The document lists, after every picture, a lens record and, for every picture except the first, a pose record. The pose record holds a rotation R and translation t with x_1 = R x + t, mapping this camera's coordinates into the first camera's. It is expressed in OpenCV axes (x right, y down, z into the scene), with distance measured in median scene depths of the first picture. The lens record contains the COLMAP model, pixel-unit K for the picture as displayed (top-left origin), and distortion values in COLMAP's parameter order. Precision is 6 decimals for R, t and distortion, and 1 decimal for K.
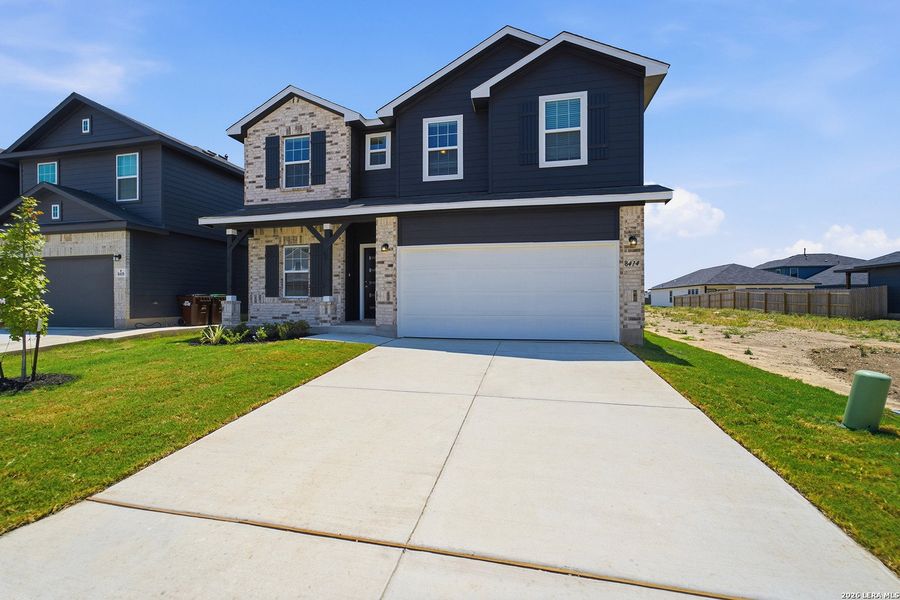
lens RADIAL K [[373.3, 0, 459.5], [0, 373.3, 299.7], [0, 0, 1]] dist [-0.007944, 0.000199]
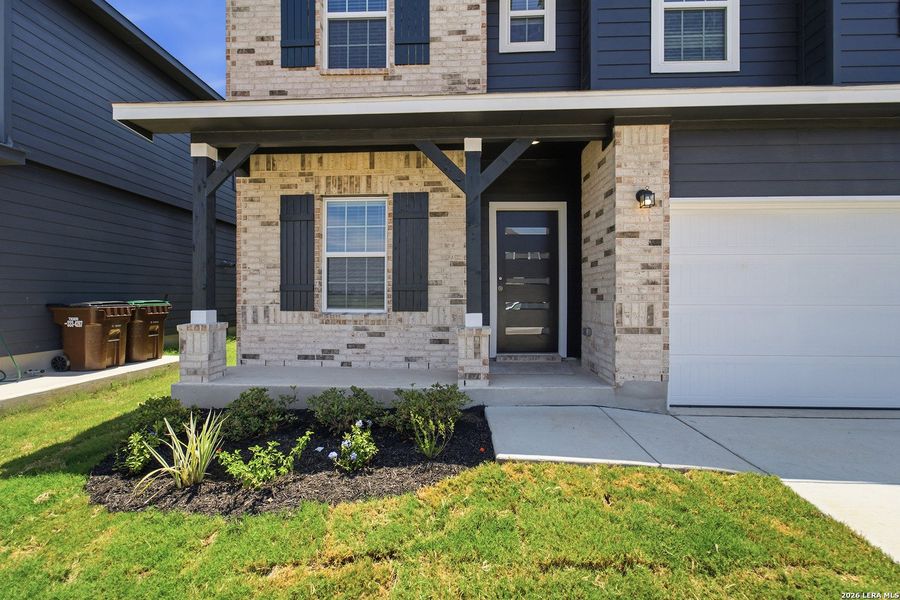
lens RADIAL K [[373.3, 0, 459.5], [0, 373.3, 299.7], [0, 0, 1]] dist [-0.007944, 0.000199]
pose [[0.983127, -0.000211, 0.182924, -0.407862], [-0.001925, 0.999932, 0.011497, -0.027176], [-0.182914, -0.011655, 0.983060, 0.542919]]
